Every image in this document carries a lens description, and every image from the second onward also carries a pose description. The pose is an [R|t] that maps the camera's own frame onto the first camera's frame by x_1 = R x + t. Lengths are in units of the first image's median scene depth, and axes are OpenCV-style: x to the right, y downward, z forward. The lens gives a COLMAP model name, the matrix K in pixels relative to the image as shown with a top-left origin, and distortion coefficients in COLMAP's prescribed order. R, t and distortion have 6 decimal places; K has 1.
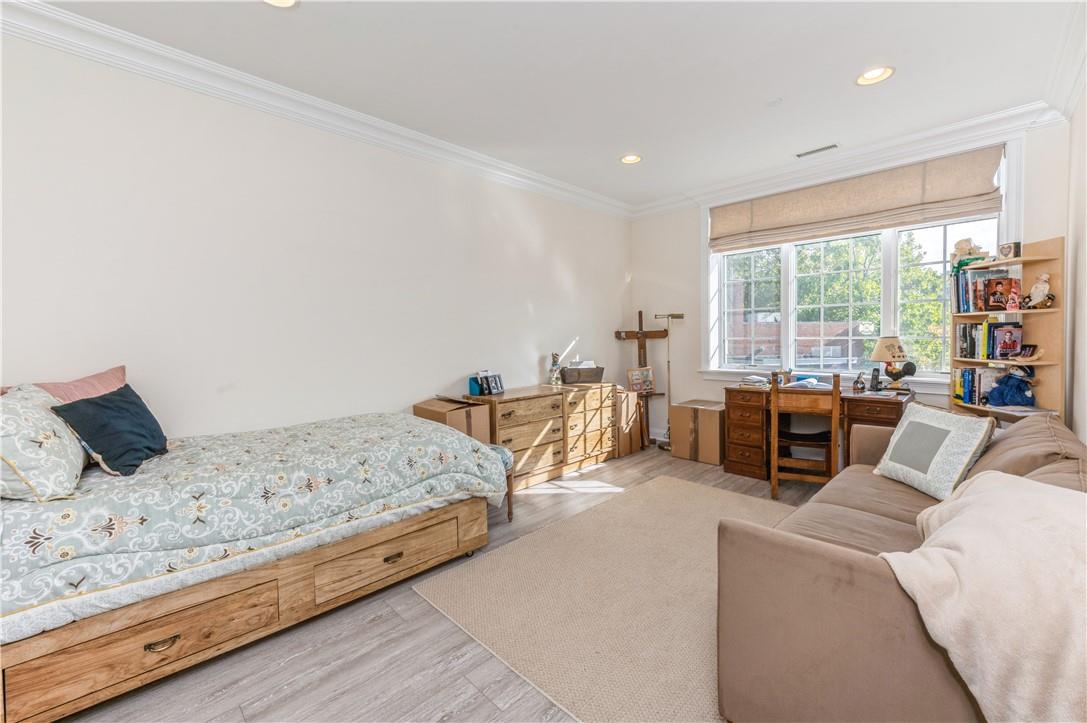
lens RADIAL K [[447.8, 0, 543.4], [0, 447.8, 322.5], [0, 0, 1]] dist [0.000532, 0.000524]
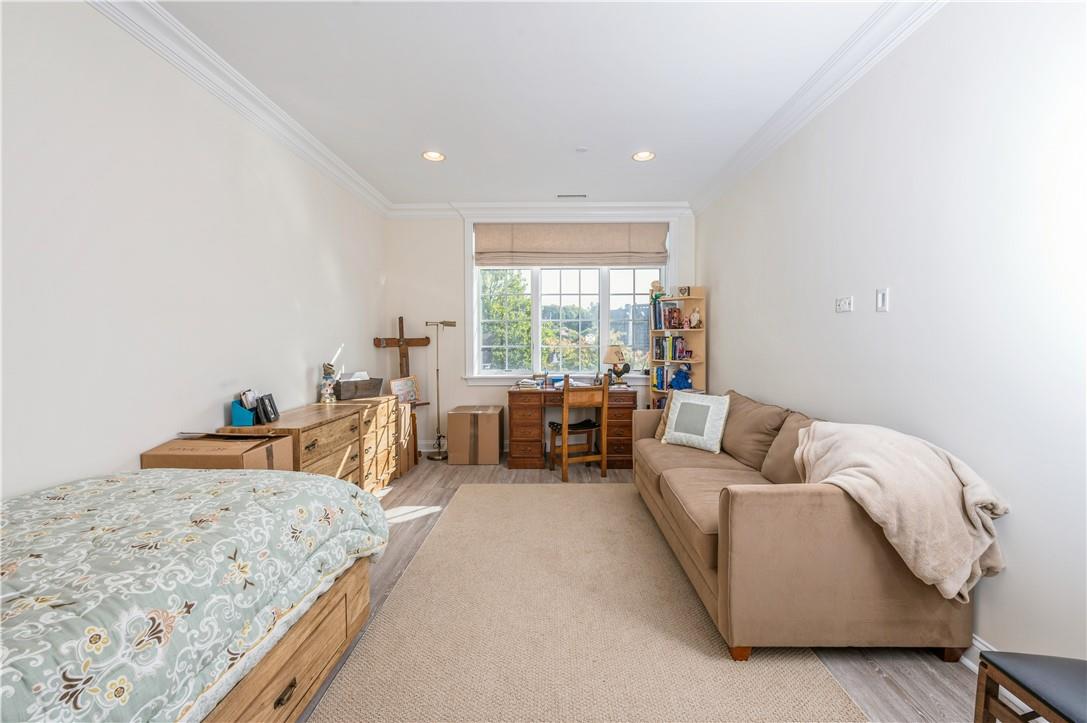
lens RADIAL K [[442.2, 0, 546.8], [0, 442.2, 330.8], [0, 0, 1]] dist [0.000681, 0.000342]
pose [[0.702519, 0.030374, 0.711016, -0.326300], [-0.027379, 0.999503, -0.015647, 0.013742], [-0.711138, -0.008475, 0.703002, 0.193996]]
